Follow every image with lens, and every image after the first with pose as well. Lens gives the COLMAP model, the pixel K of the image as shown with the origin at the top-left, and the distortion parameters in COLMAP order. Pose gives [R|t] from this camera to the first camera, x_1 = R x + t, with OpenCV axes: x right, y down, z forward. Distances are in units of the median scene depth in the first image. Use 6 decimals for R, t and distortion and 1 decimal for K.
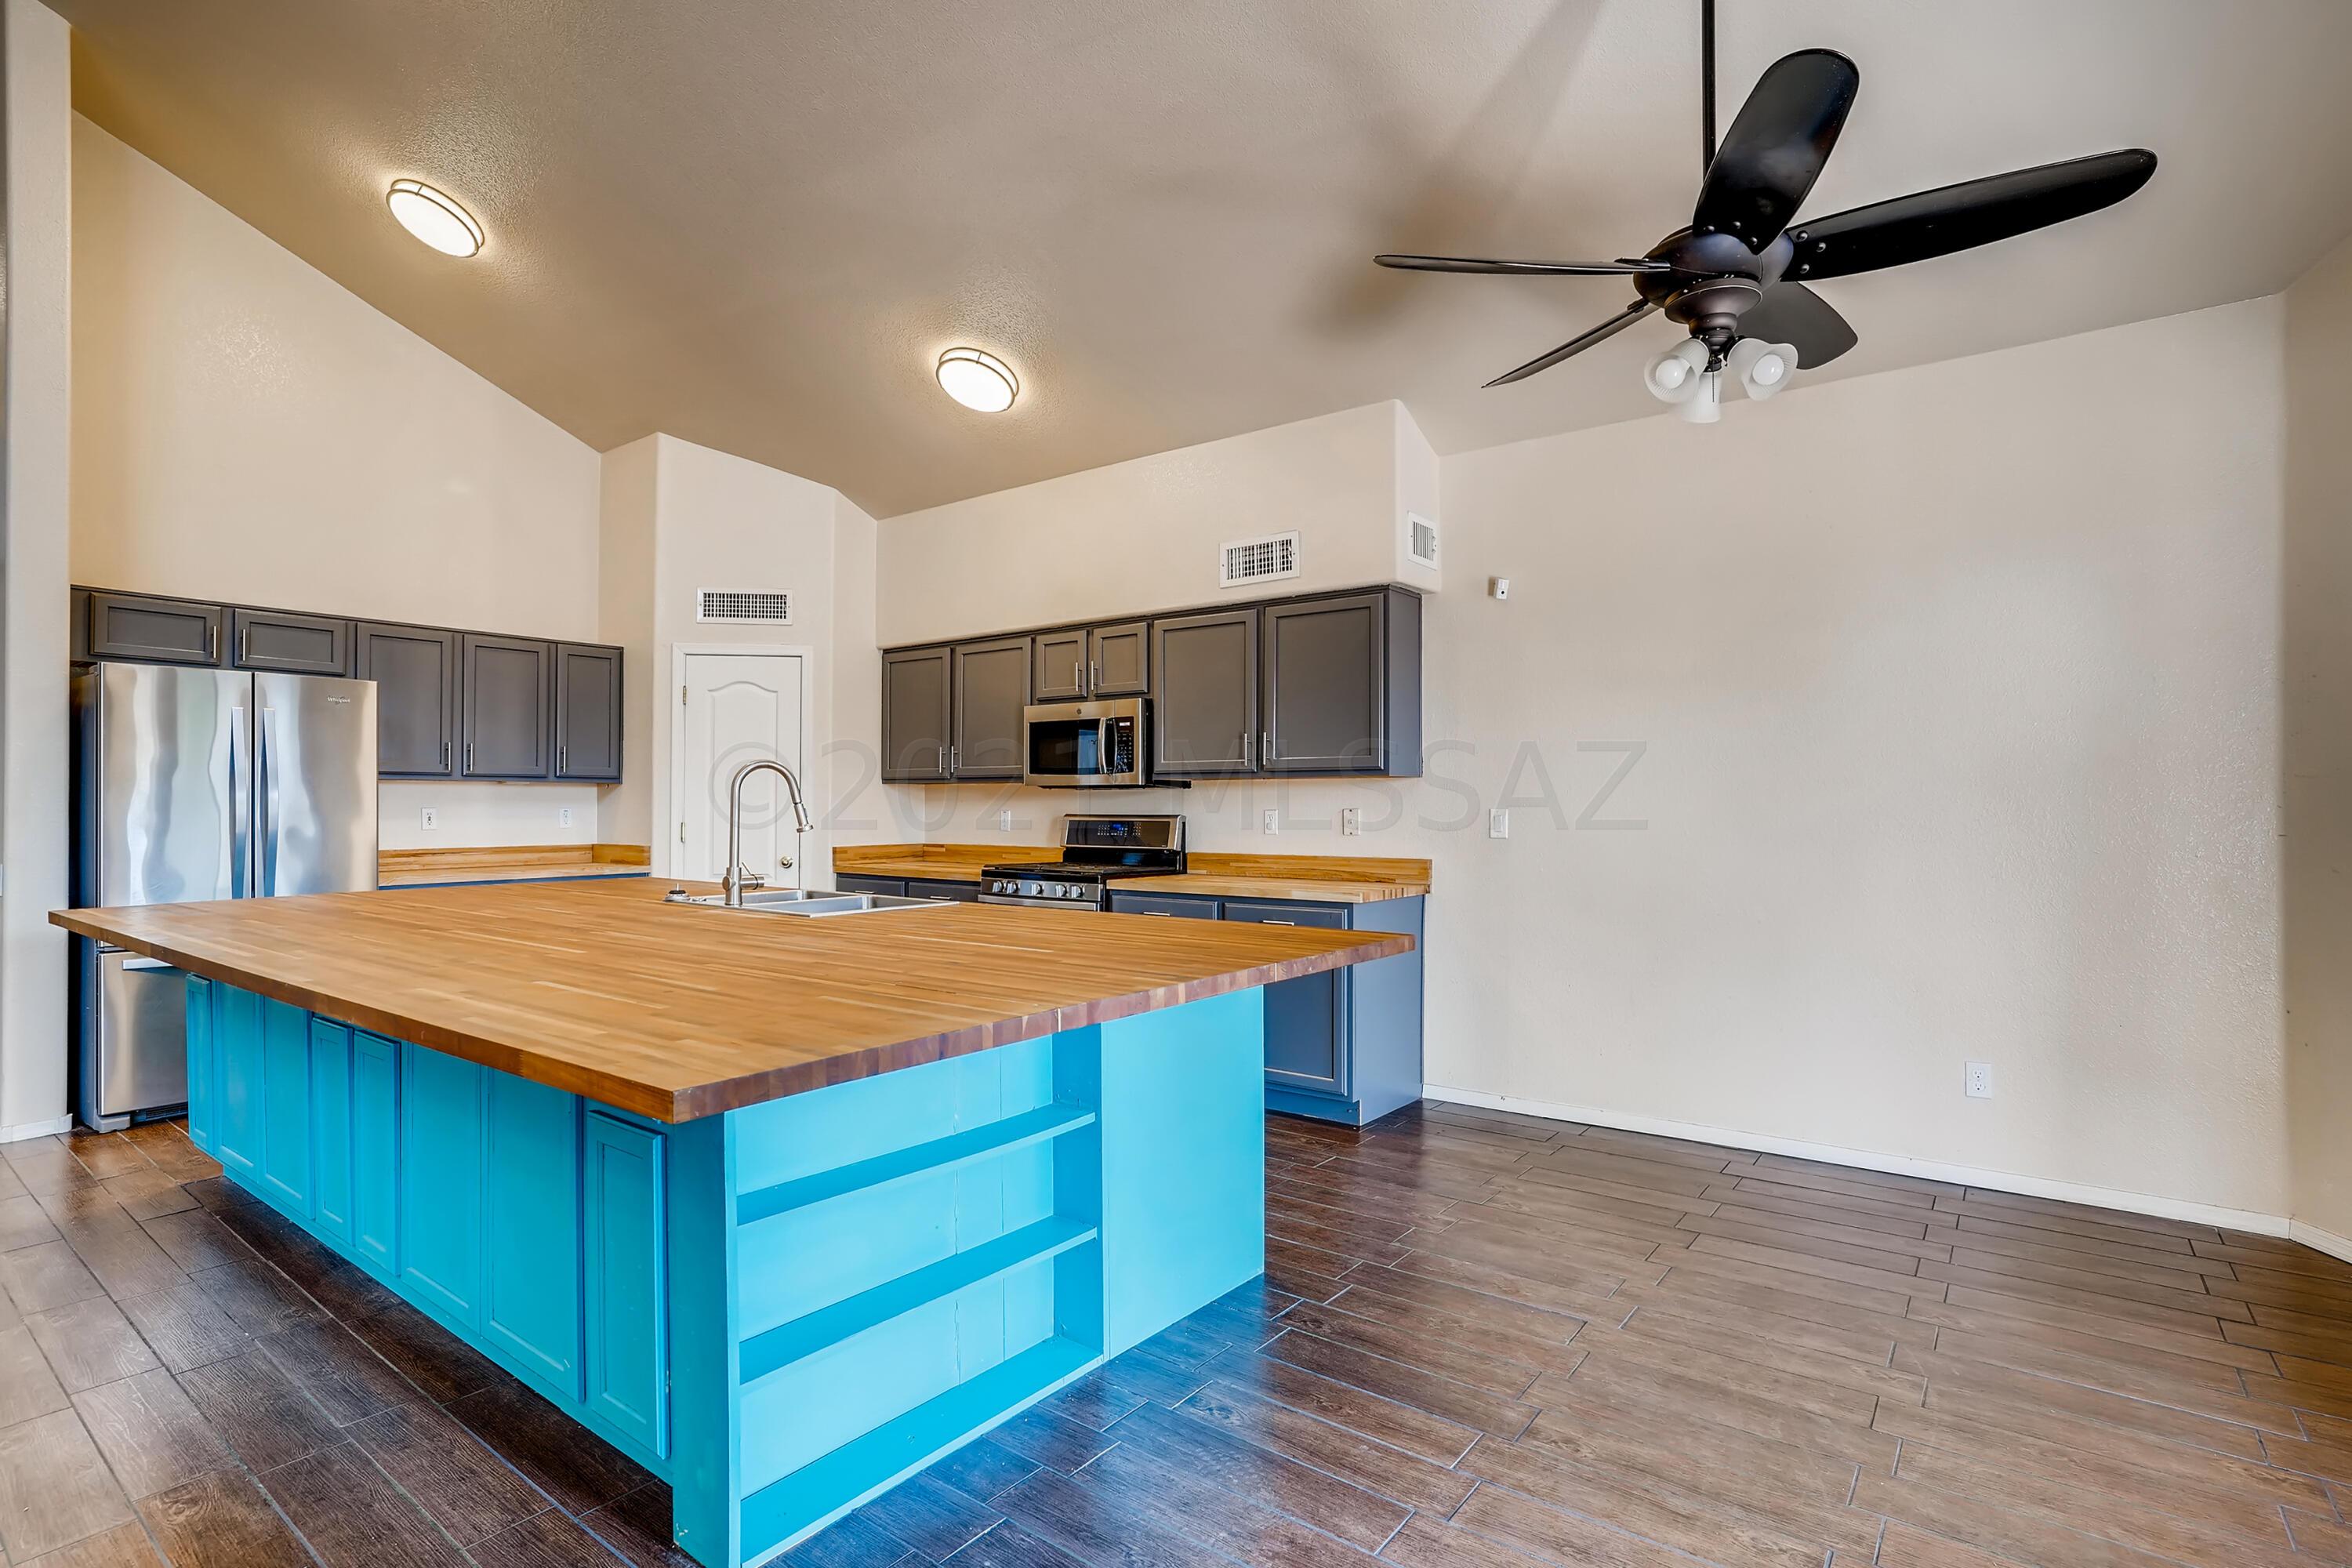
lens RADIAL K [[1151.9, 0, 1191.2], [0, 1151.9, 795.9], [0, 0, 1]] dist [-0.042133, 0.023349]
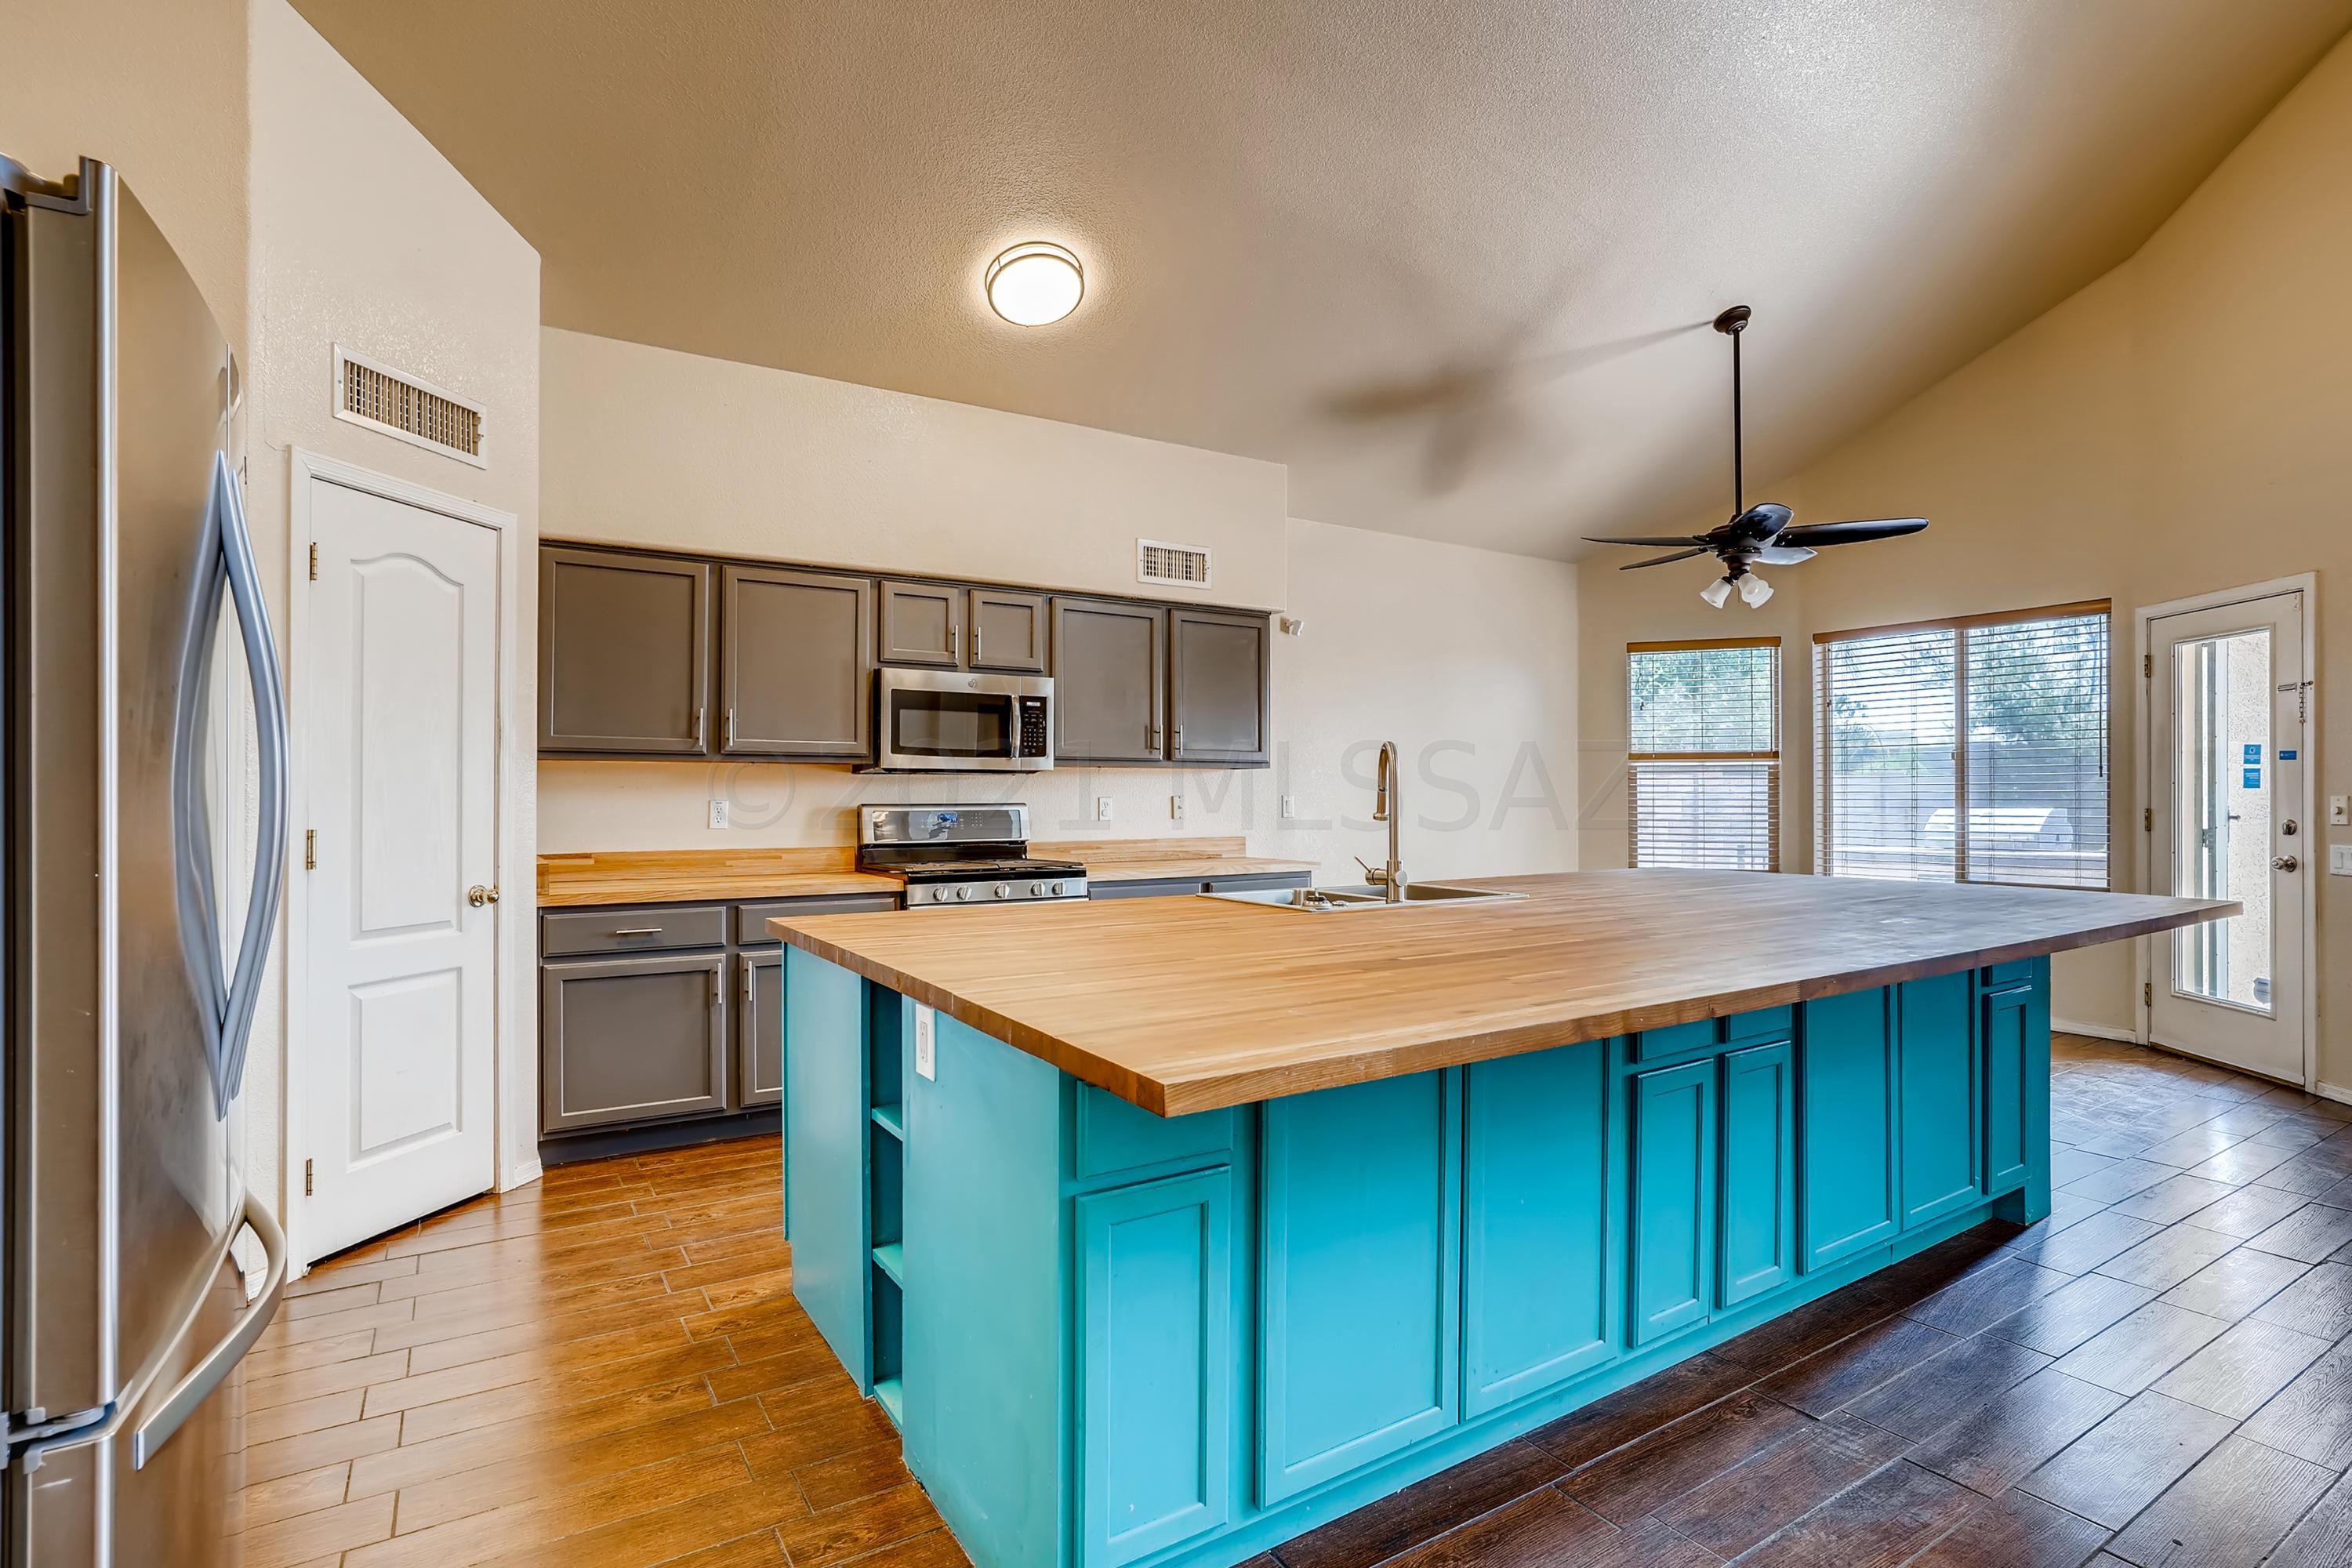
lens RADIAL K [[1168.6, 0, 1172.9], [0, 1168.6, 802.8], [0, 0, 1]] dist [-0.043755, 0.024684]
pose [[0.344354, -0.007646, 0.938809, -0.890147], [-0.006159, 0.999927, 0.010402, 0.005731], [-0.938820, -0.009364, 0.344282, 0.574644]]
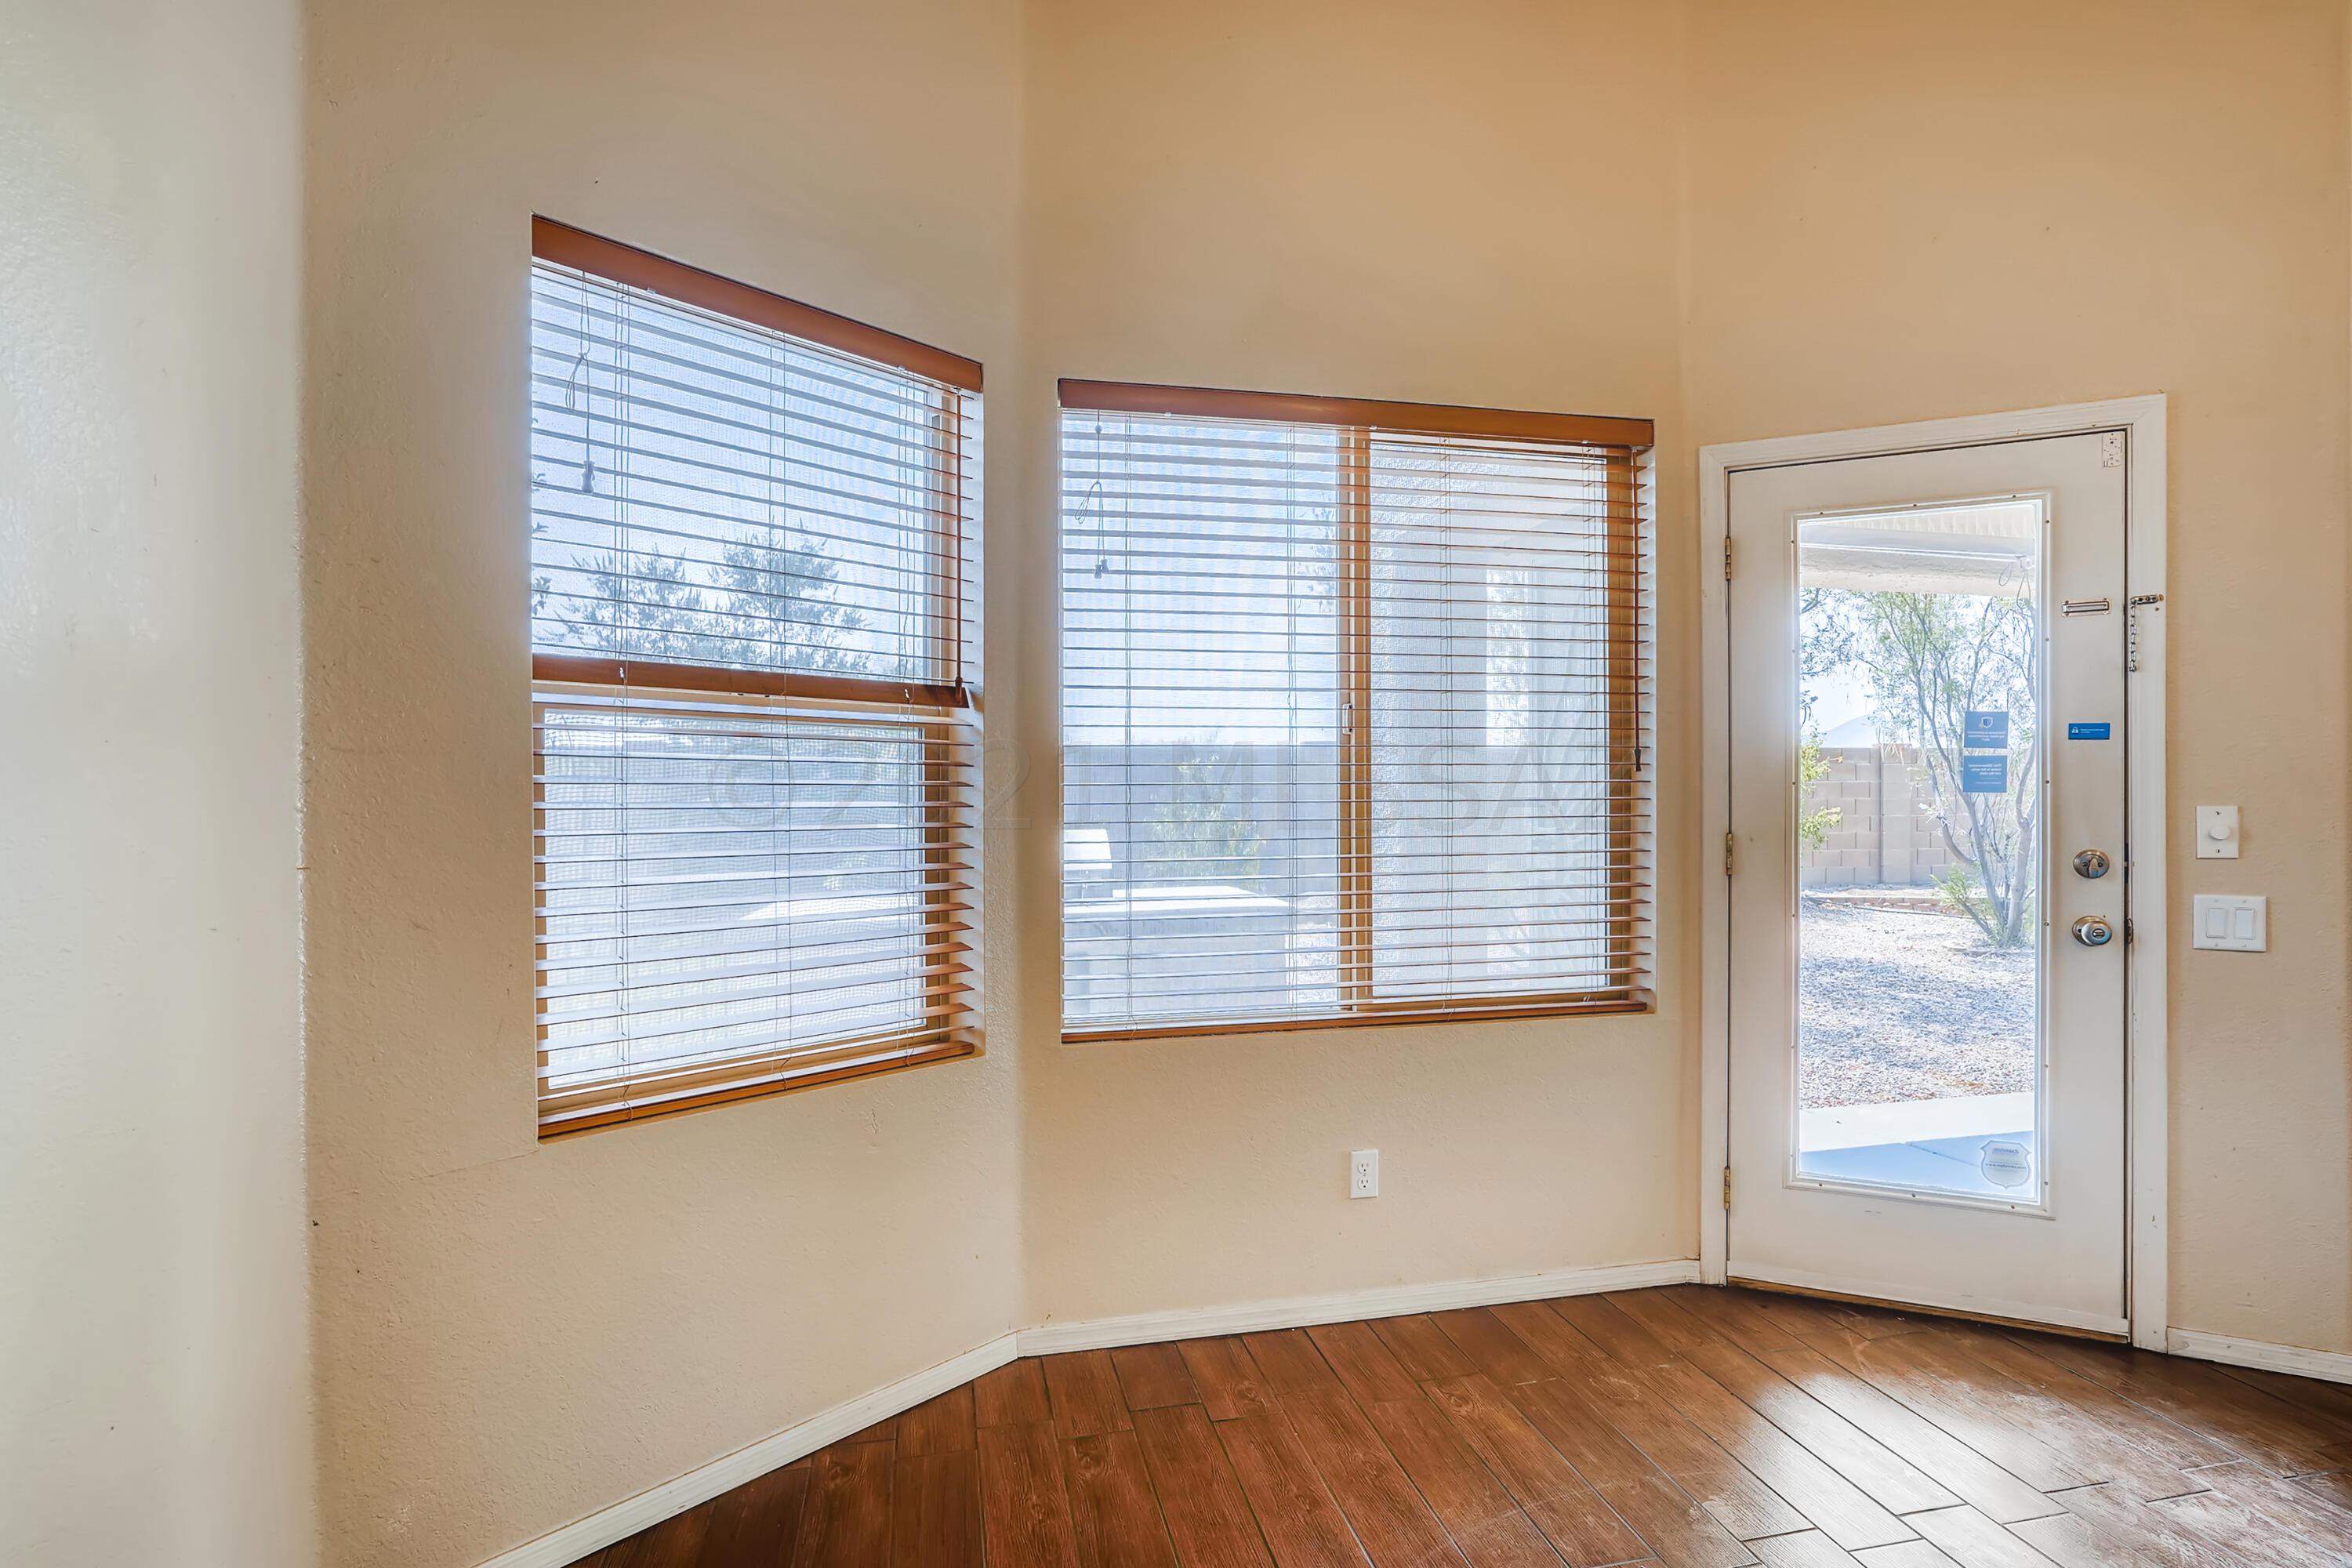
lens RADIAL K [[1151.9, 0, 1191.2], [0, 1151.9, 795.9], [0, 0, 1]] dist [-0.042133, 0.023349]
pose [[-0.760794, 0.007816, 0.648947, 0.210773], [-0.002980, 0.999875, -0.015537, 0.008458], [-0.648987, -0.013754, -0.760675, 0.675351]]
